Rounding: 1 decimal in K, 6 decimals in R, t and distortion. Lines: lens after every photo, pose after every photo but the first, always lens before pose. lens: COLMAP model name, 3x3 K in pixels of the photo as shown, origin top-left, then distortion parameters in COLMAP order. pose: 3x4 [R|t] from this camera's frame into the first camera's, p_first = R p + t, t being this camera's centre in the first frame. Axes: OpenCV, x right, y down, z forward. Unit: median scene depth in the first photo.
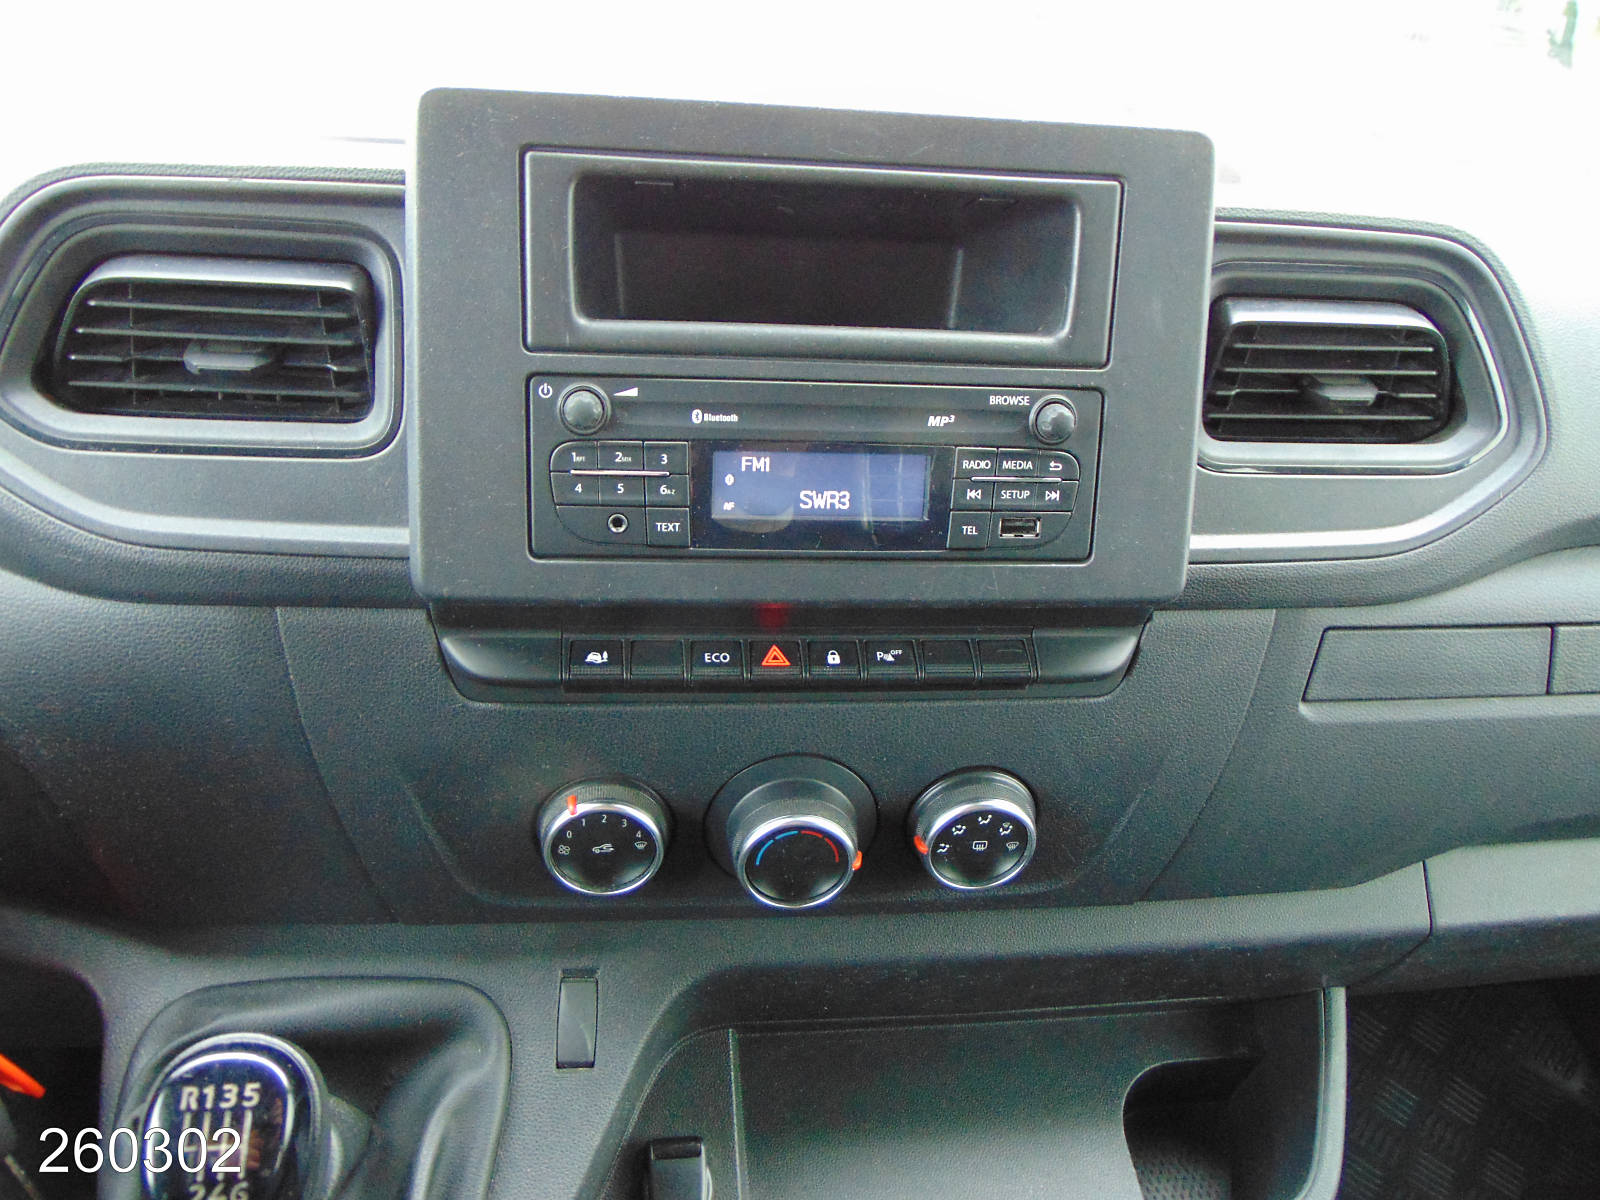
lens RADIAL K [[1170.6, 0, 797.6], [0, 1170.6, 592.0], [0, 0, 1]] dist [-0.012051, 0.020321]
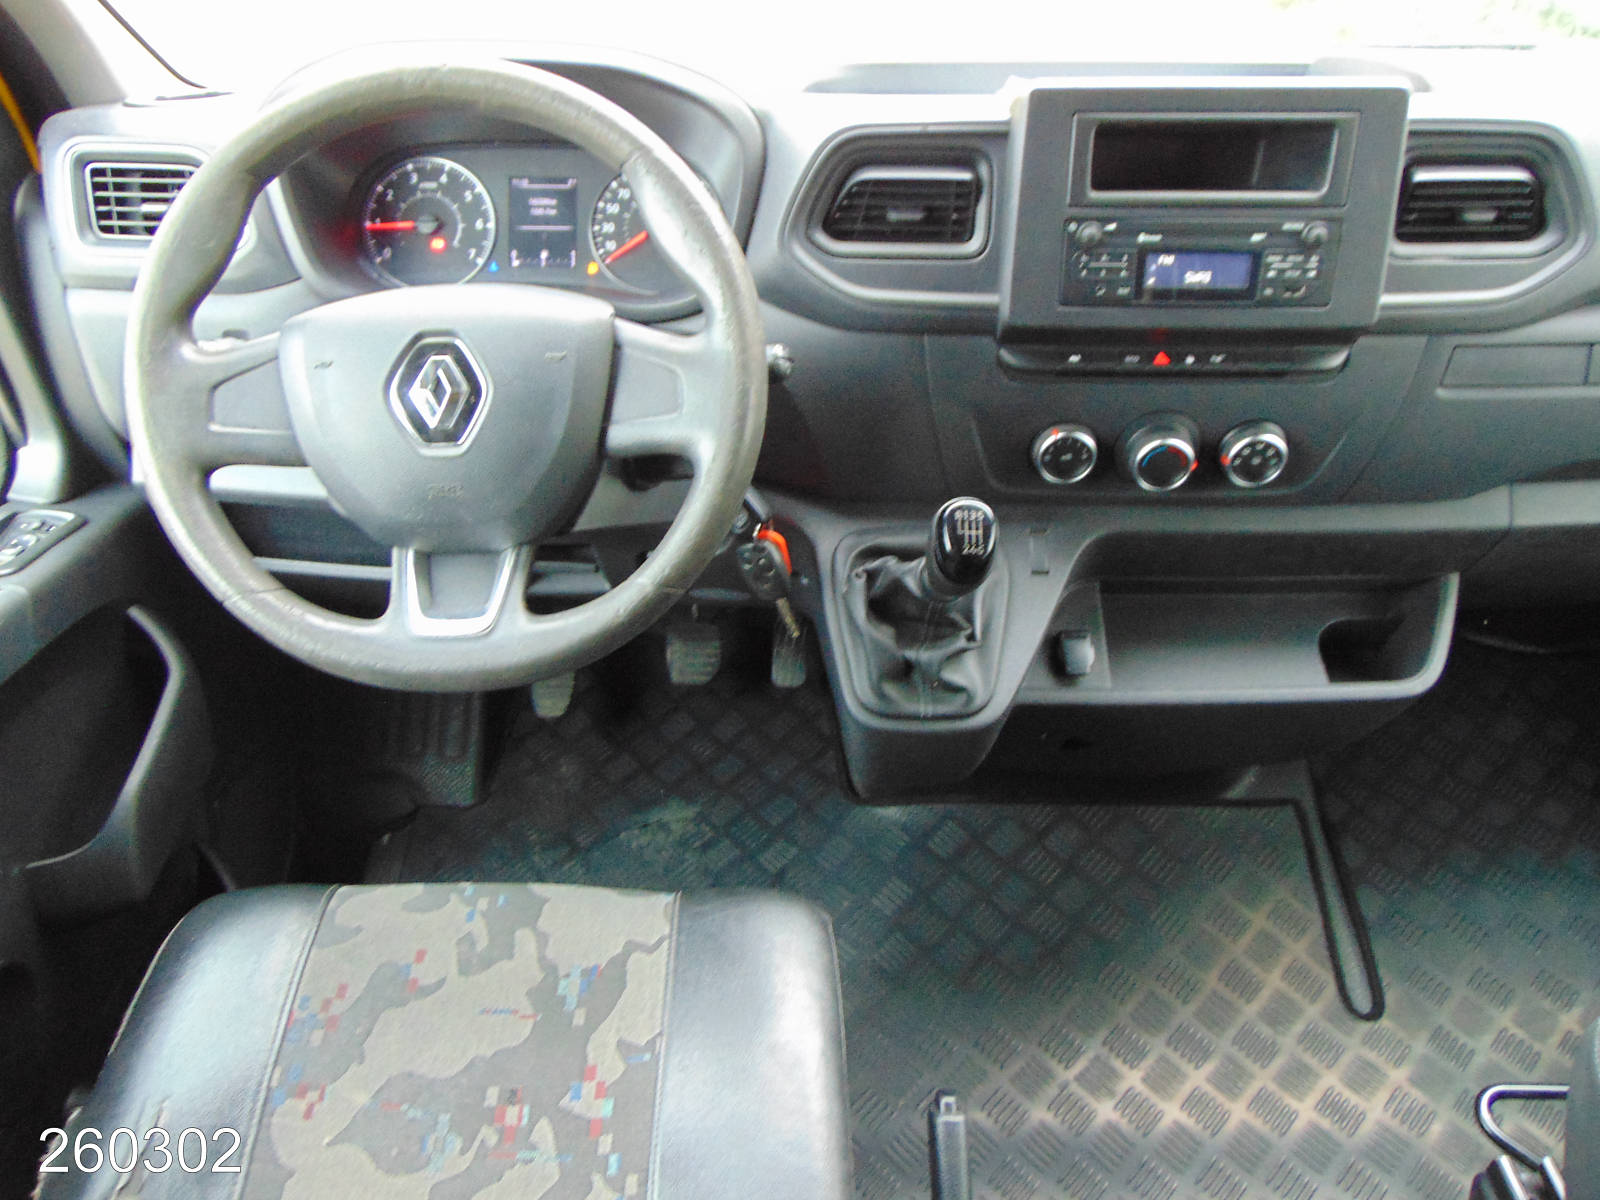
lens RADIAL K [[1170.6, 0, 798.0], [0, 1170.6, 613.3], [0, 0, 1]] dist [-0.012051, 0.020321]
pose [[0.990004, 0.021643, -0.139367, -0.351274], [0.001613, 0.986354, 0.164631, 0.155756], [0.141028, -0.163211, 0.976460, -1.145817]]
